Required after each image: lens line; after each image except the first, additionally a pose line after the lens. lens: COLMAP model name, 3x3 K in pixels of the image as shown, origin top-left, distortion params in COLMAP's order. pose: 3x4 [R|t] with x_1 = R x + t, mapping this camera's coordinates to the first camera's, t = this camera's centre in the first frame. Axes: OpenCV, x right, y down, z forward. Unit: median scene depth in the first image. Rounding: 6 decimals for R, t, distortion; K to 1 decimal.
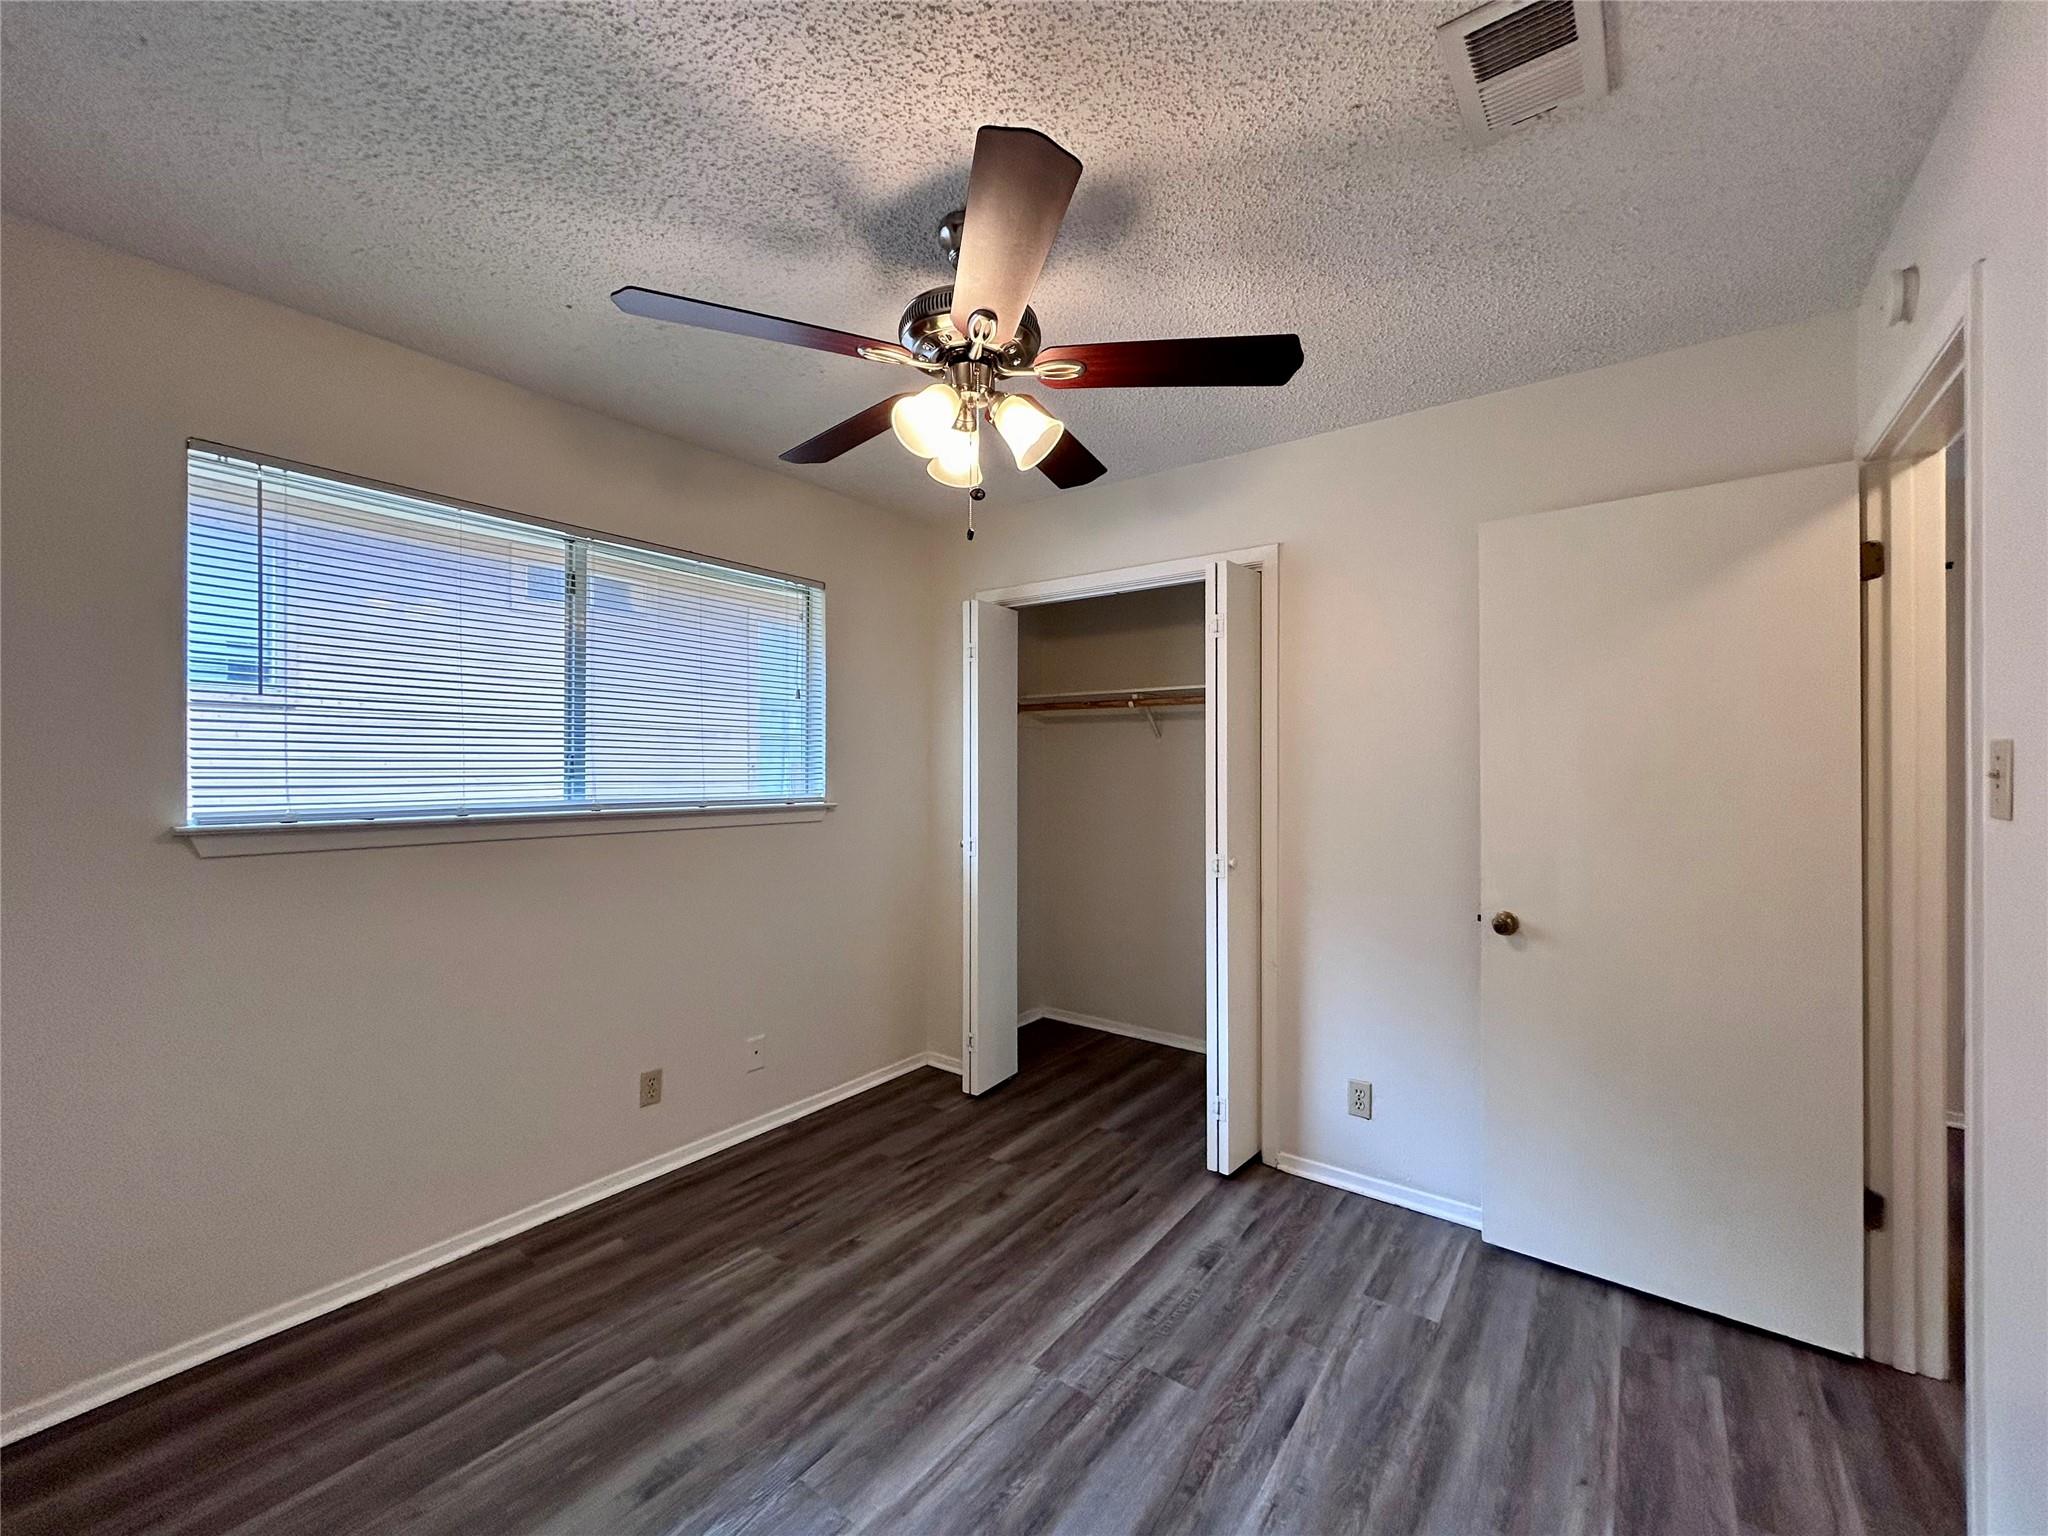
lens RADIAL K [[828.7, 0, 1018.4], [0, 828.7, 774.1], [0, 0, 1]] dist [-0.000772, 0.005887]
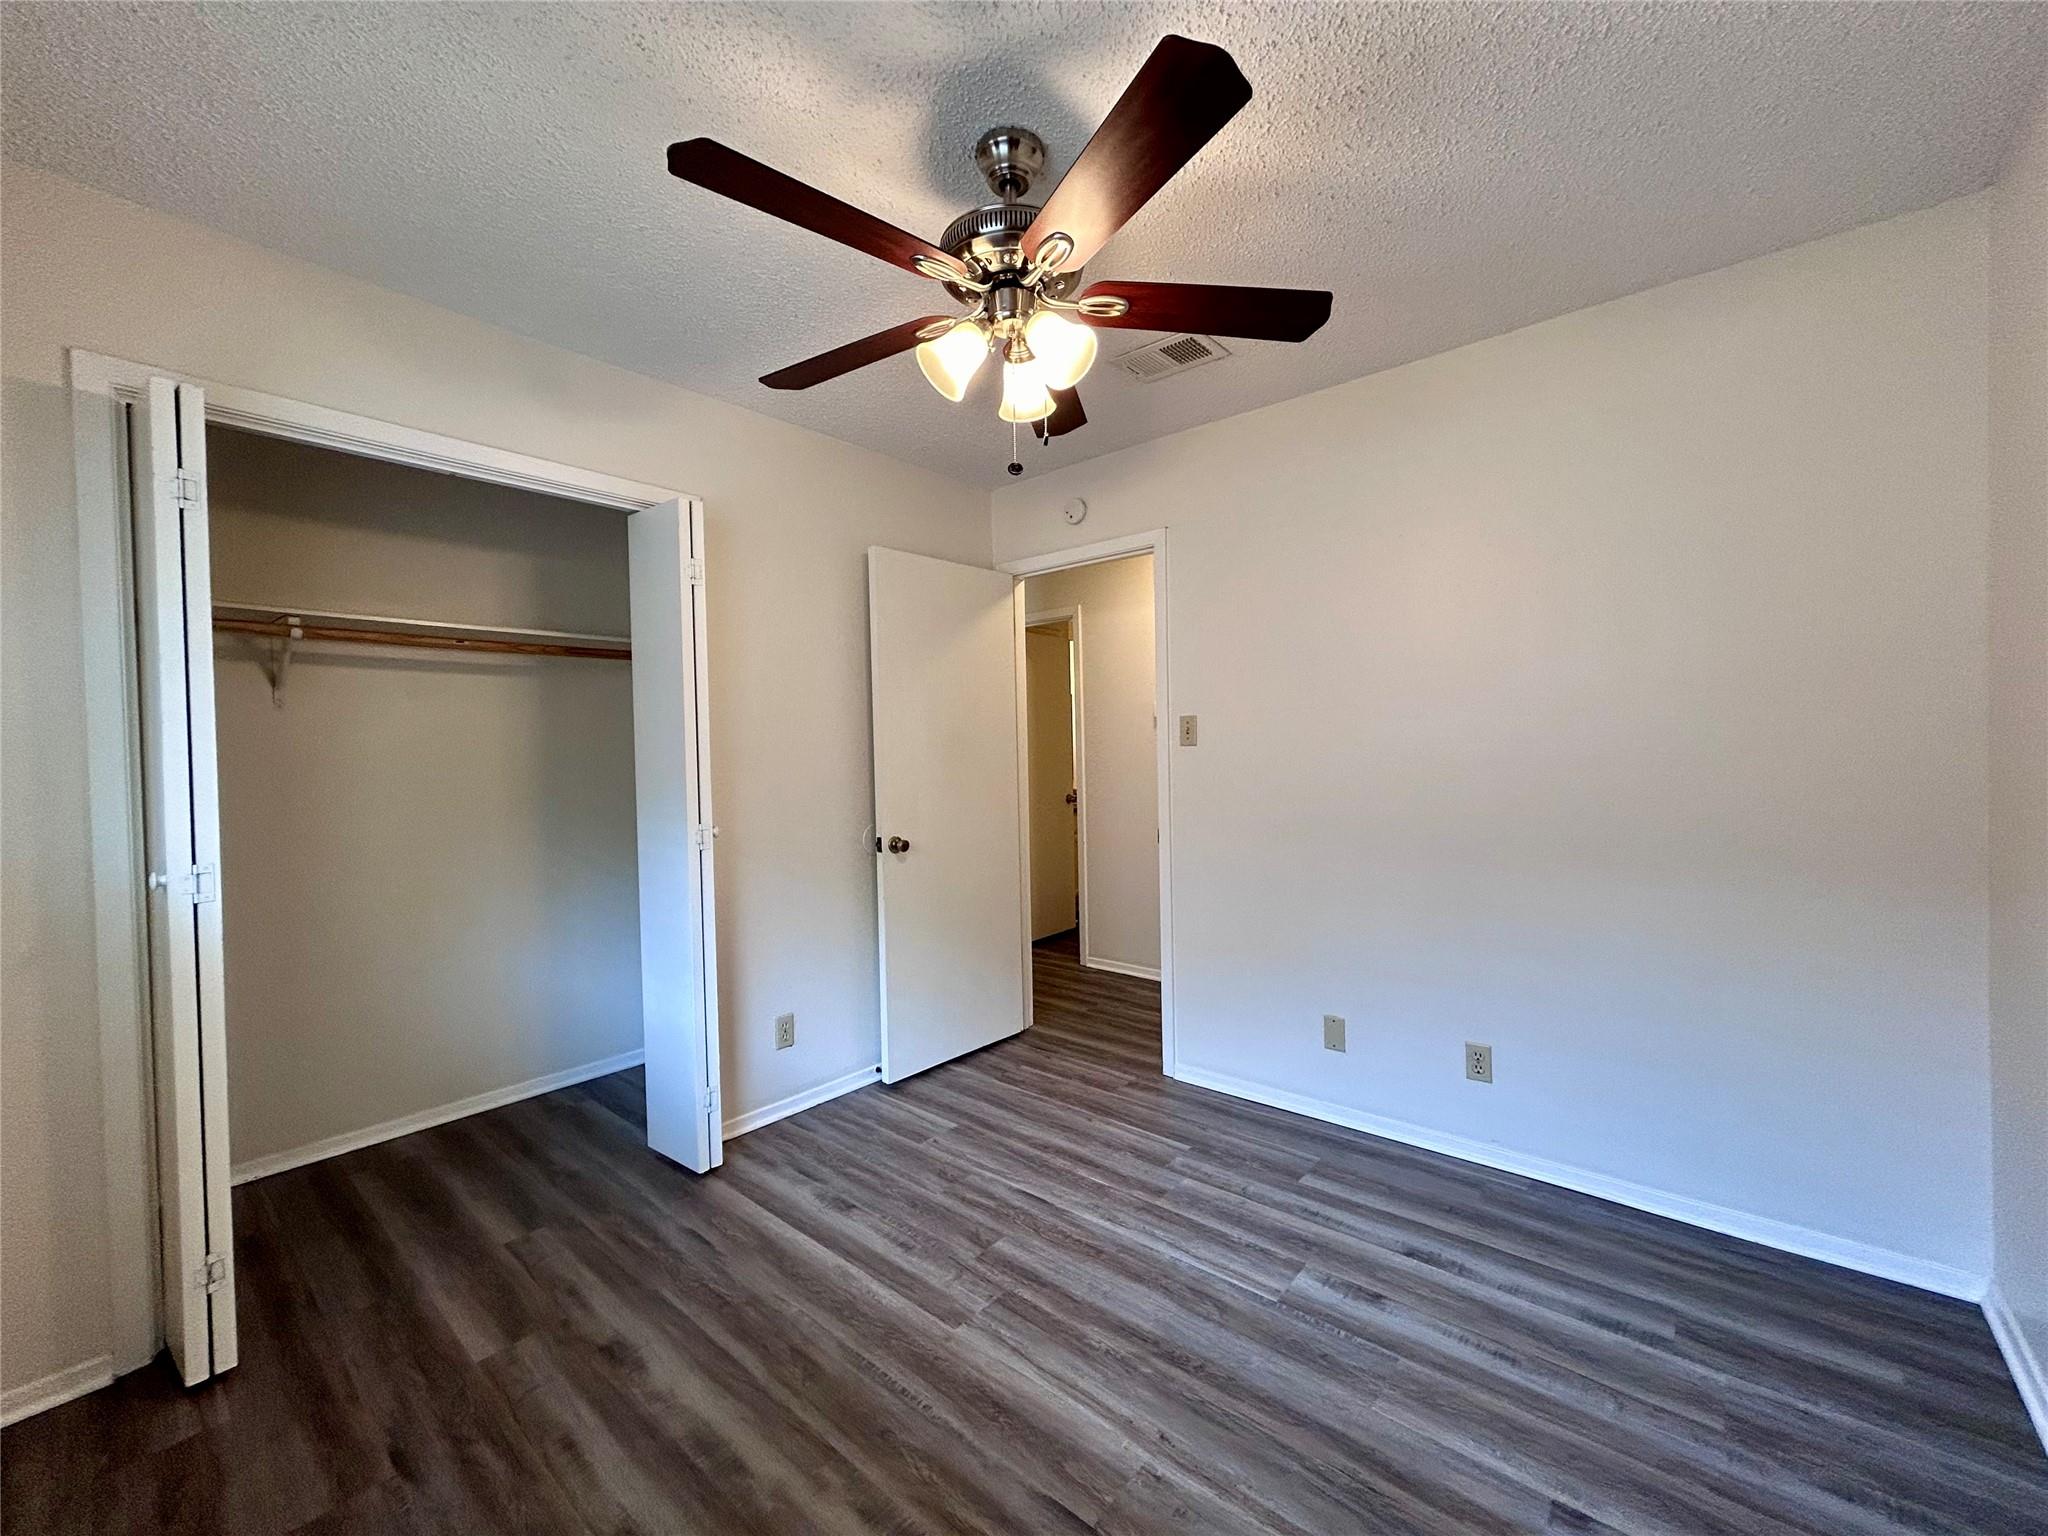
lens RADIAL K [[829.6, 0, 1034.0], [0, 829.6, 767.8], [0, 0, 1]] dist [0.001225, -0.000305]
pose [[0.056272, -0.022088, 0.998171, -0.854098], [0.022674, 0.999526, 0.020839, 0.030791], [-0.998158, 0.021460, 0.056746, 0.763065]]
